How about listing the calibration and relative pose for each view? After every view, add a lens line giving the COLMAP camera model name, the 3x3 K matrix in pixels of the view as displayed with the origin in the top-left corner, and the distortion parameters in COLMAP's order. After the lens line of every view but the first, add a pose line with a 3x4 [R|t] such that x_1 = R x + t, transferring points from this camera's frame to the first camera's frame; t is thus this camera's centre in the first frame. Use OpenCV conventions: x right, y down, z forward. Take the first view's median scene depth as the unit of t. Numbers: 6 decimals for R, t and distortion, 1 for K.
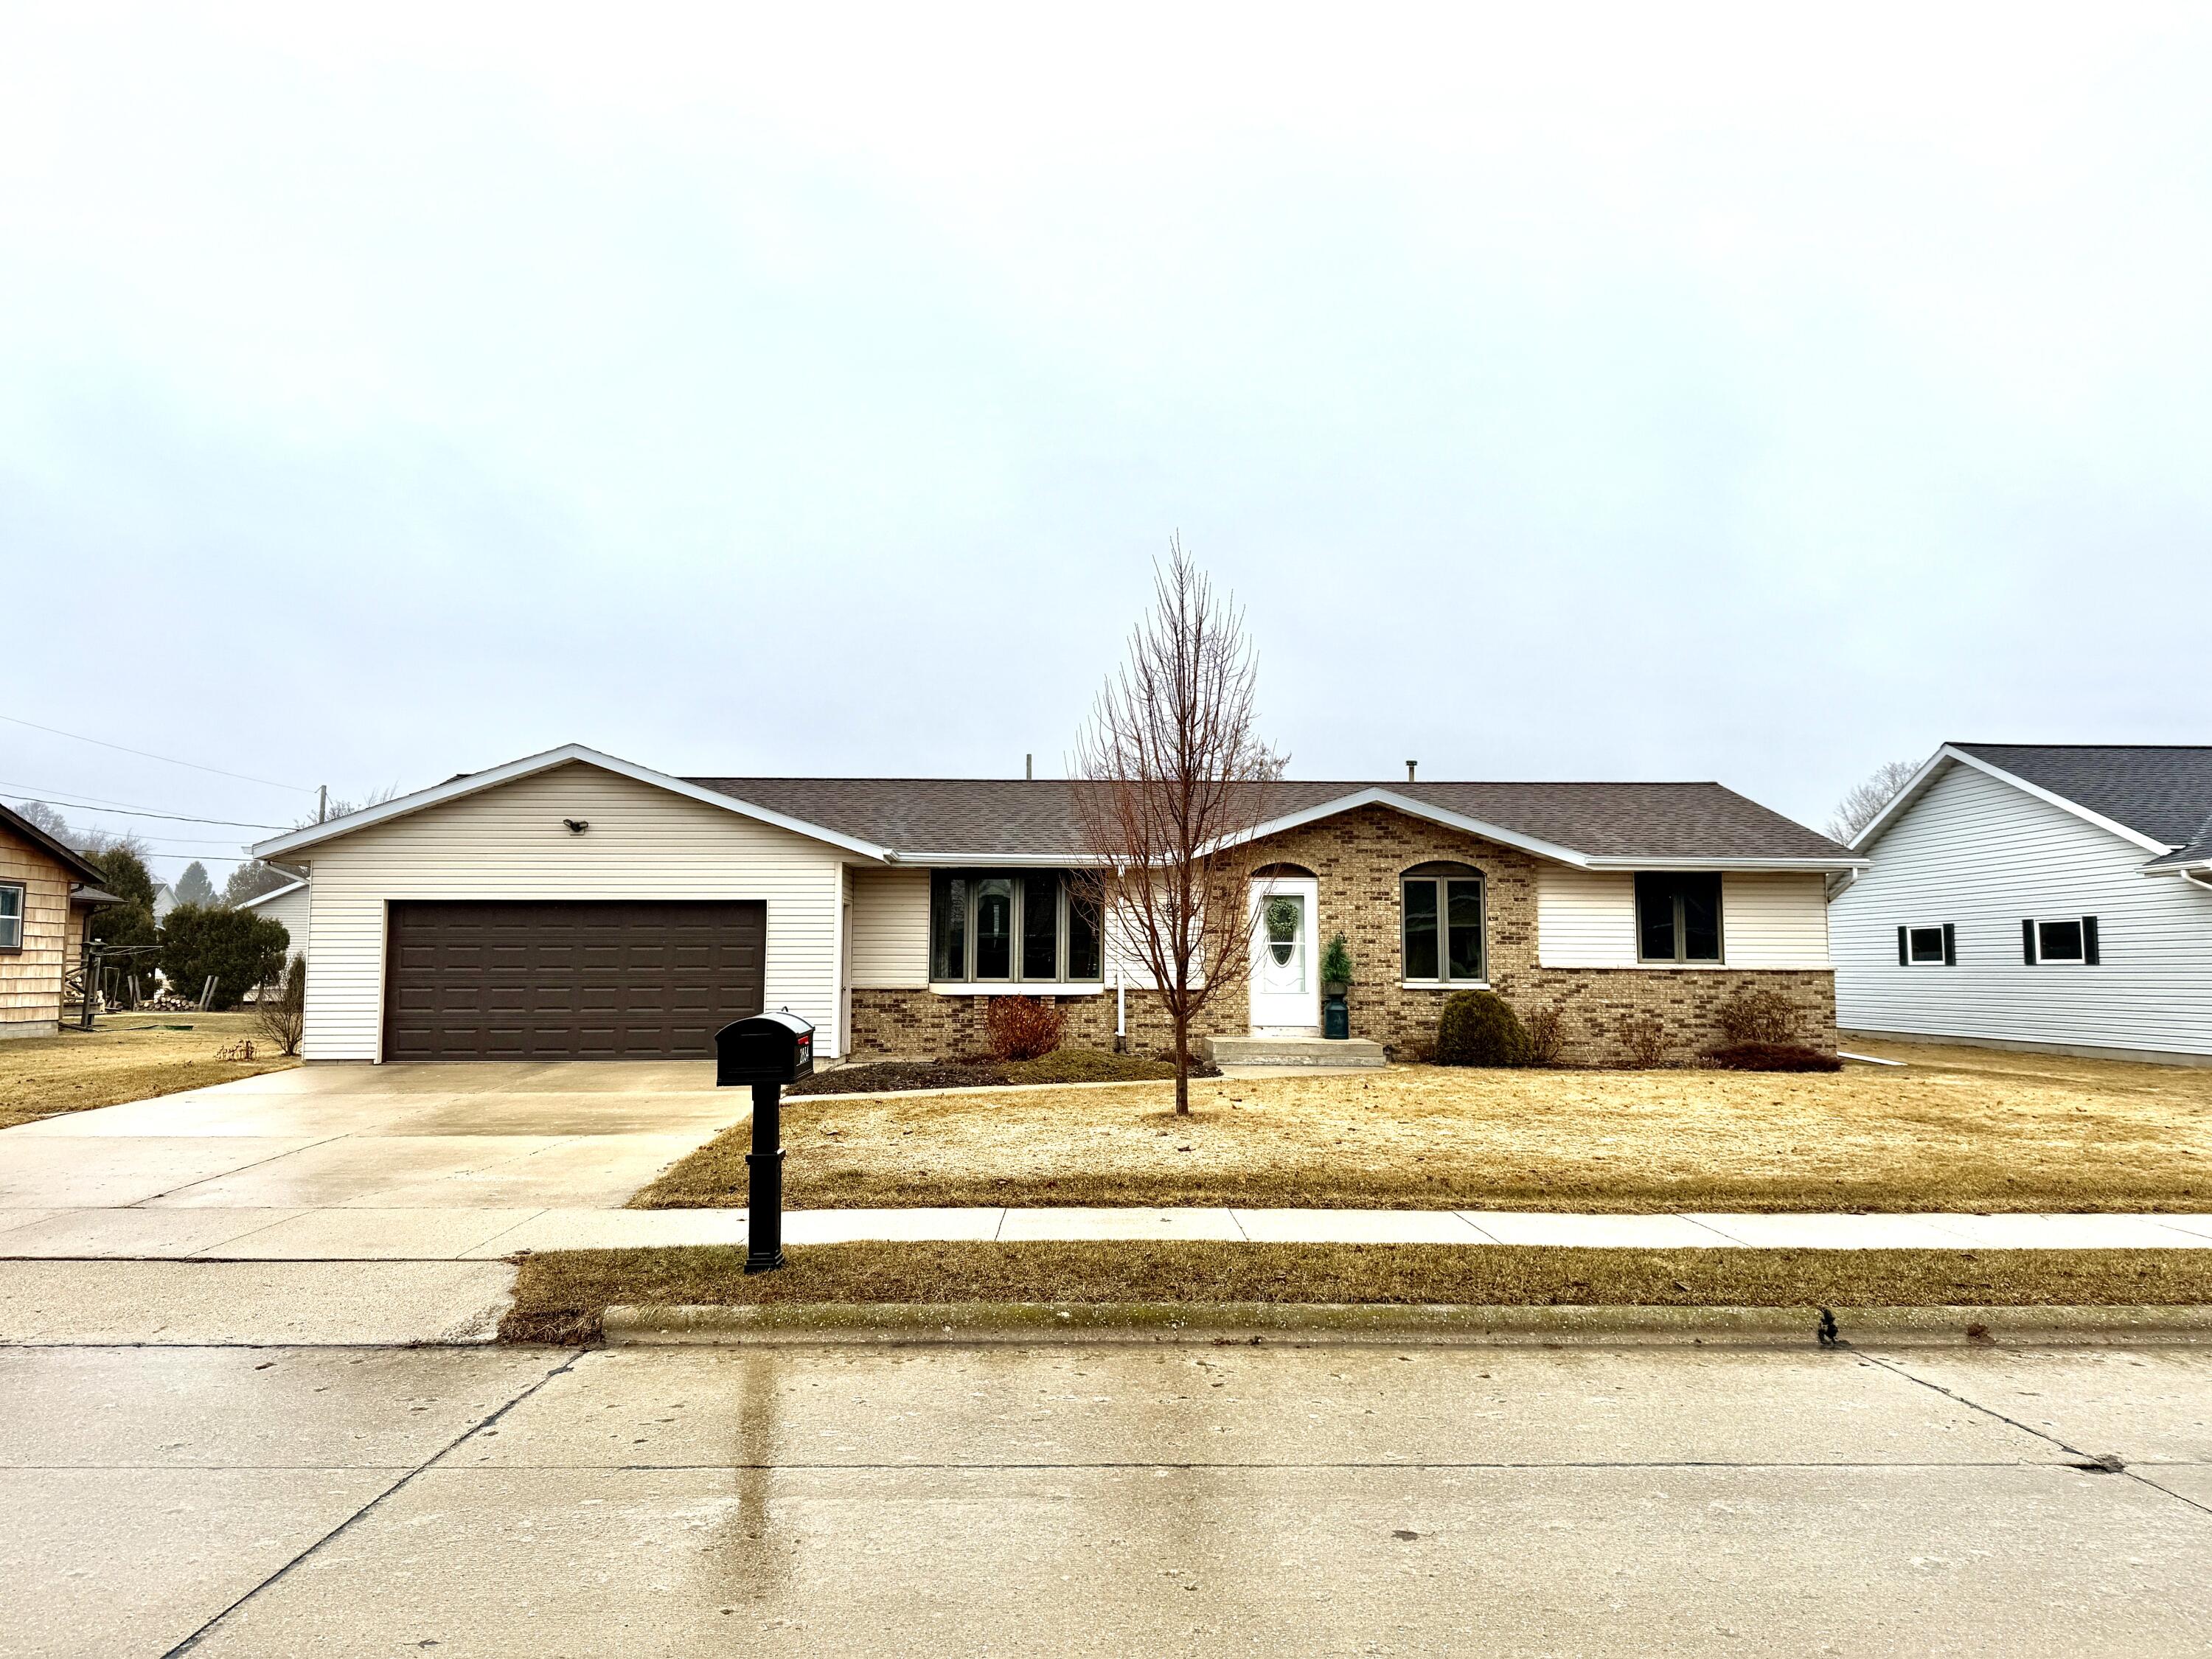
lens RADIAL K [[1592.7, 0, 1110.3], [0, 1592.7, 779.8], [0, 0, 1]] dist [0.057354, -0.057544]
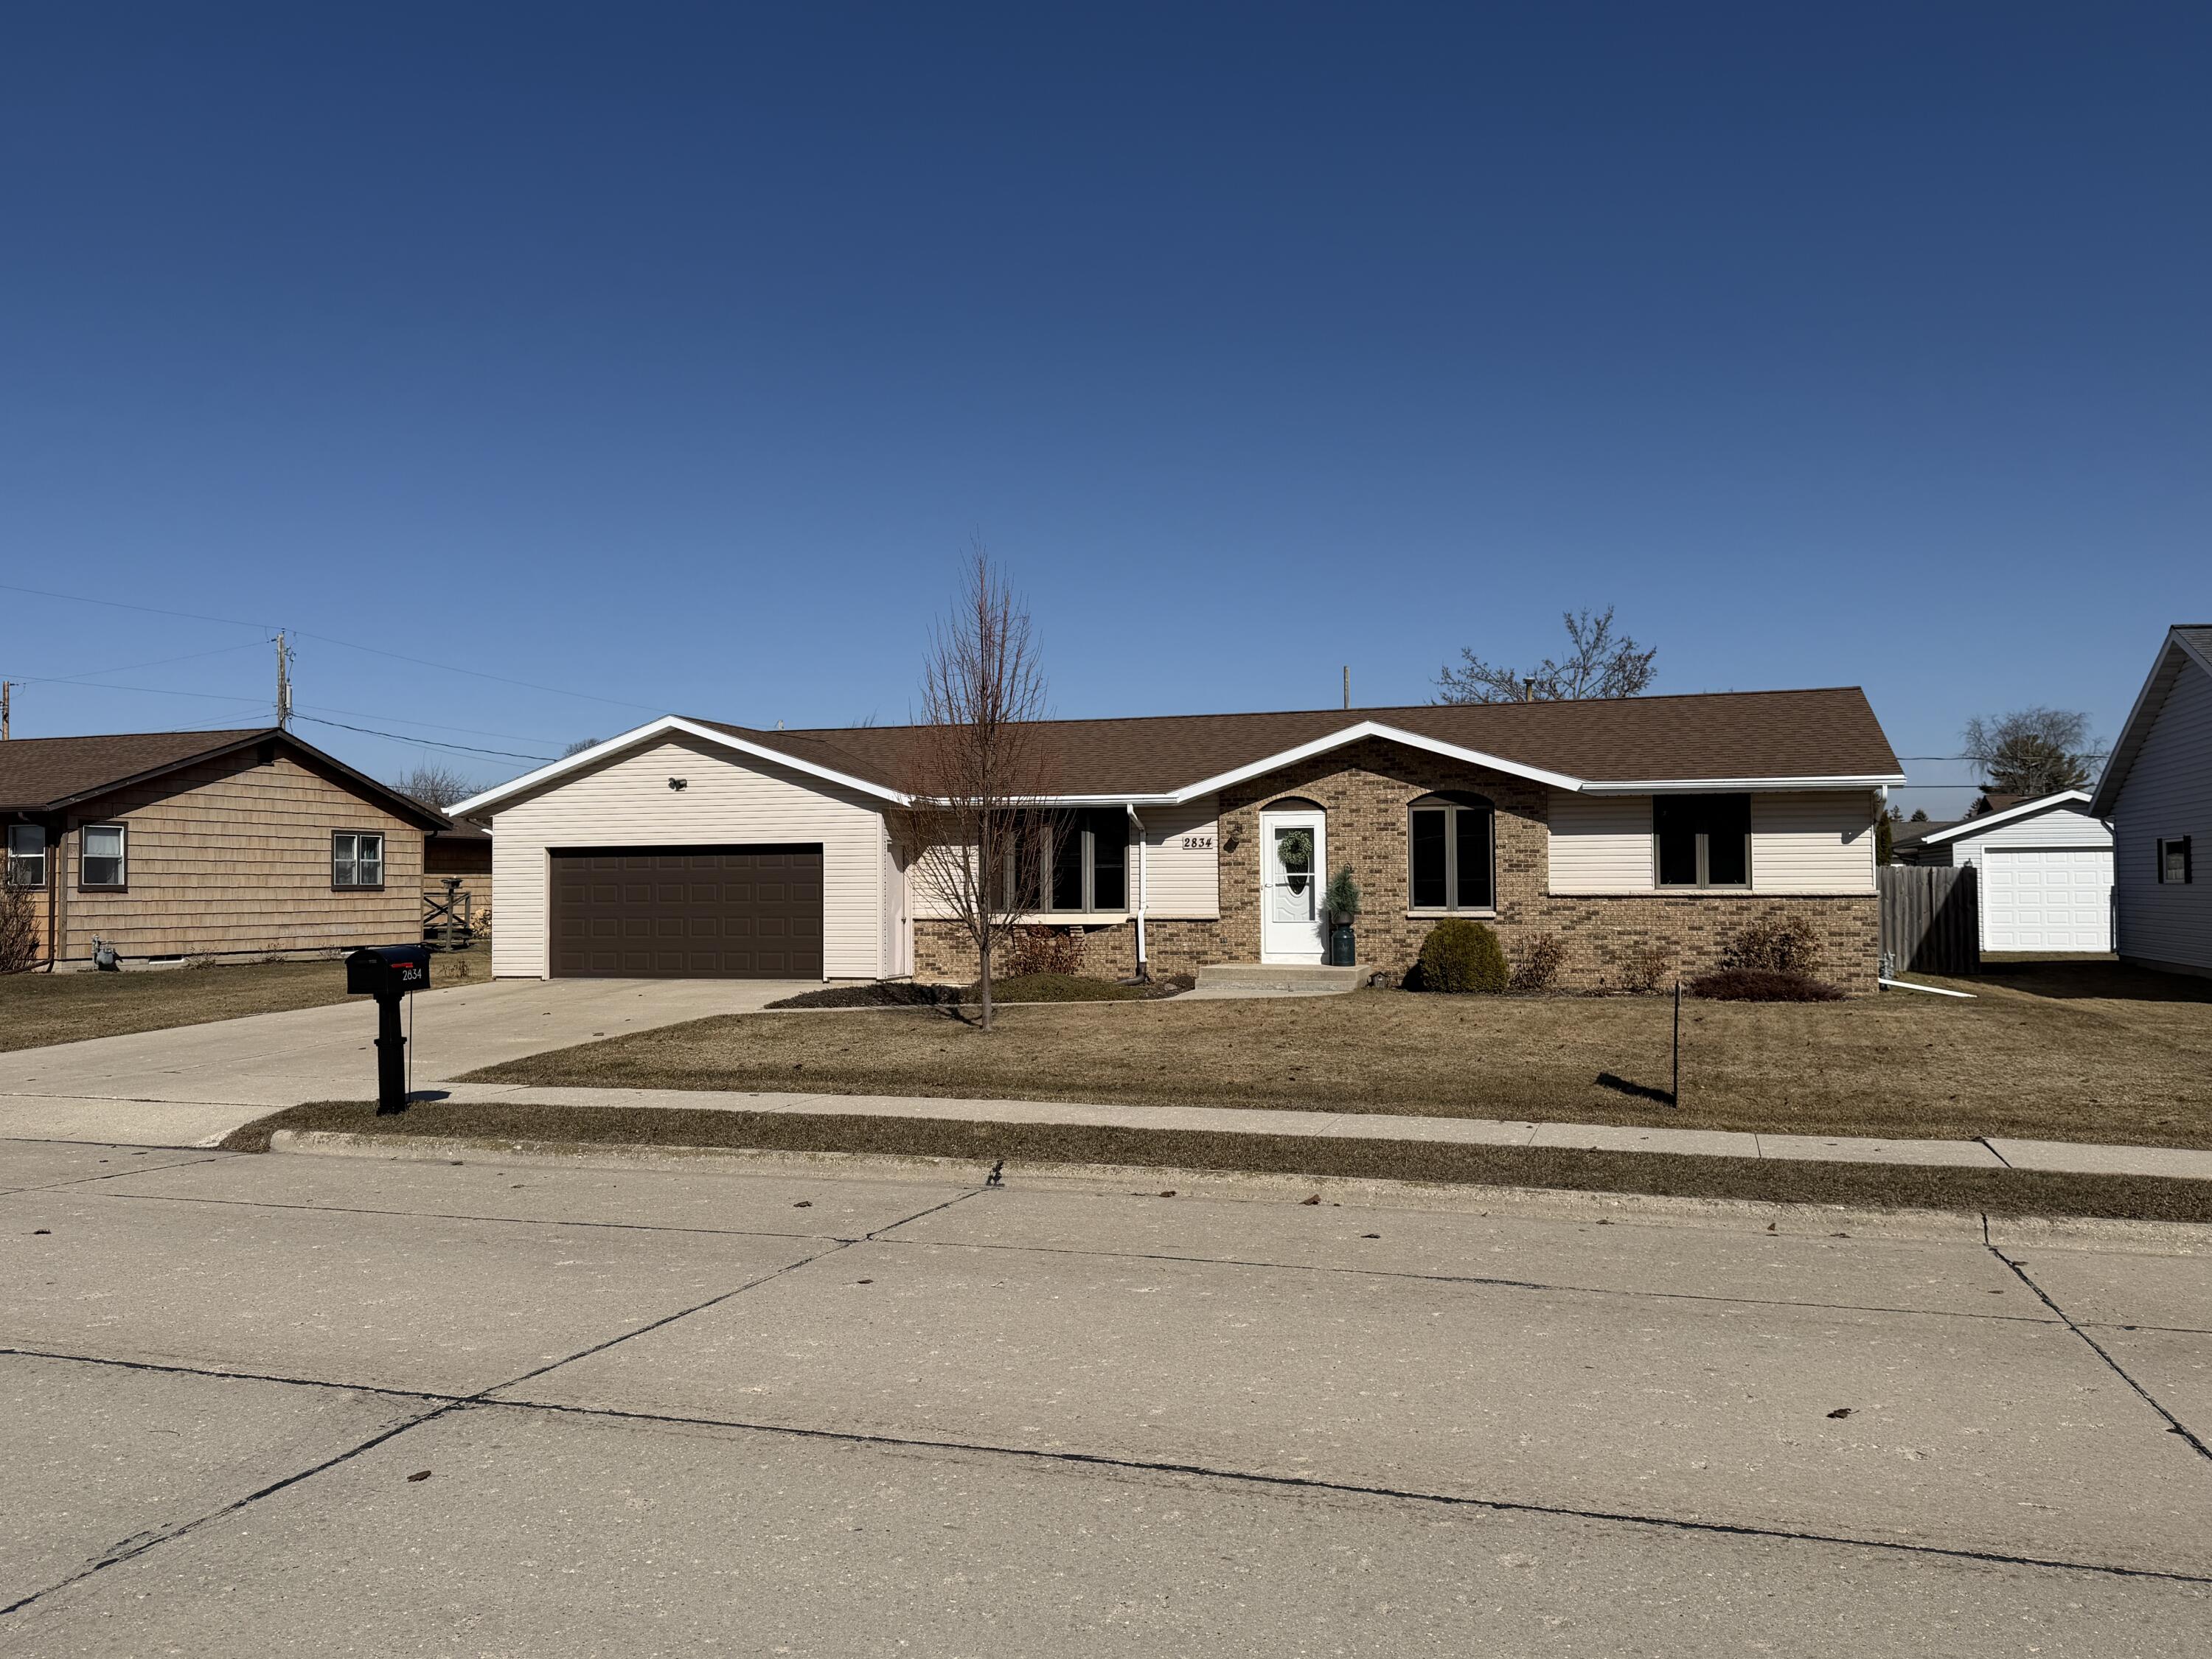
lens RADIAL K [[1818.3, 0, 1104.6], [0, 1818.3, 840.3], [0, 0, 1]] dist [0.086480, -0.134889]
pose [[0.937917, -0.018429, -0.346371, 0.403234], [0.050764, 0.995128, 0.084513, -0.025291], [0.343126, -0.096850, 0.934283, -0.143004]]
